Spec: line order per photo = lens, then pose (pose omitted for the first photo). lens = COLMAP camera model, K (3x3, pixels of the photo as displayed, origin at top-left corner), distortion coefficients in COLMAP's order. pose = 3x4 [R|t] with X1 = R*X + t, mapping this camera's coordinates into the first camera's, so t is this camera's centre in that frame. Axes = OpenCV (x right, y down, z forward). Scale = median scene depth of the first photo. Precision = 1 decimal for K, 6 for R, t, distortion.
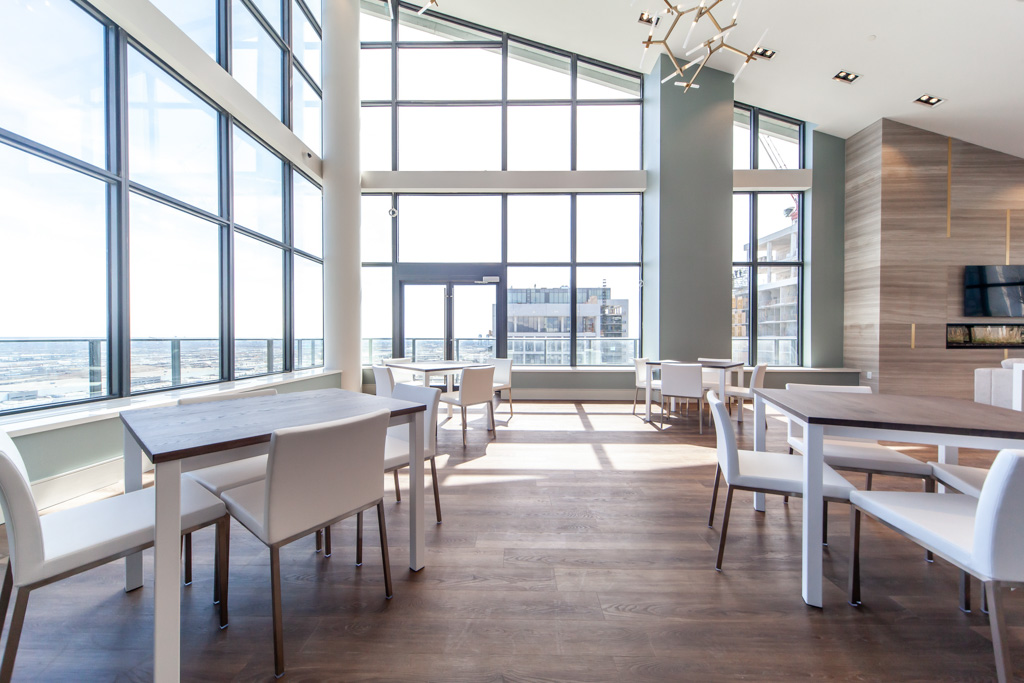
lens RADIAL K [[355.6, 0, 511.9], [0, 355.6, 341.6], [0, 0, 1]] dist [-0.001199, 0.000019]
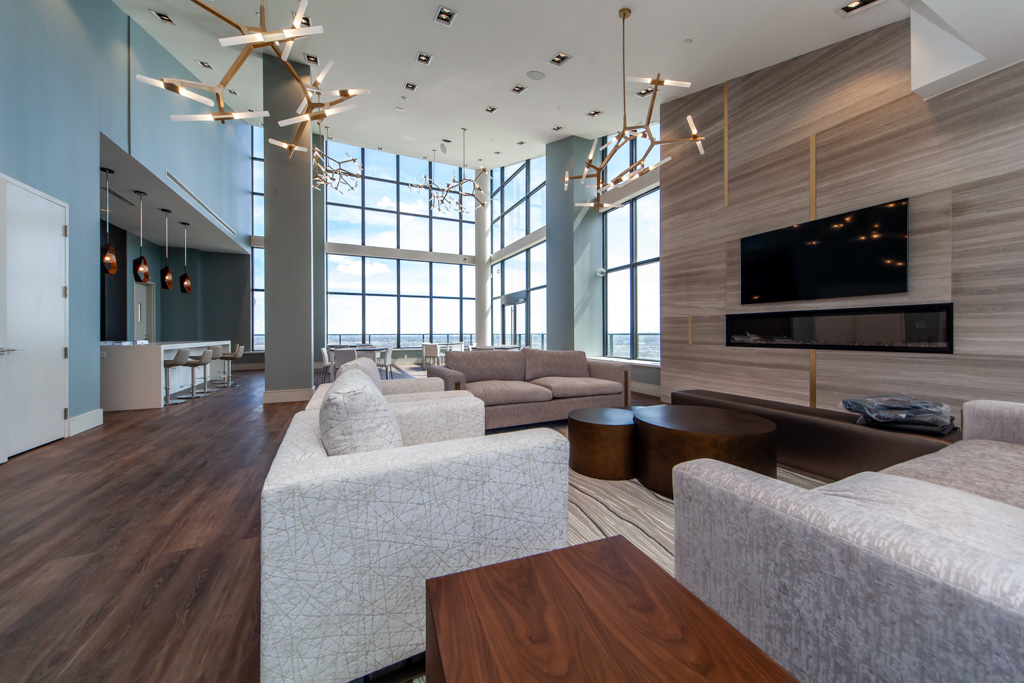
lens RADIAL K [[355.6, 0, 511.1], [0, 355.6, 335.0], [0, 0, 1]] dist [-0.001199, 0.000019]
pose [[0.432139, 0.003130, -0.901802, 1.737161], [-0.007186, 0.999974, 0.000027, -0.001597], [0.901779, 0.006469, 0.432150, 0.218345]]
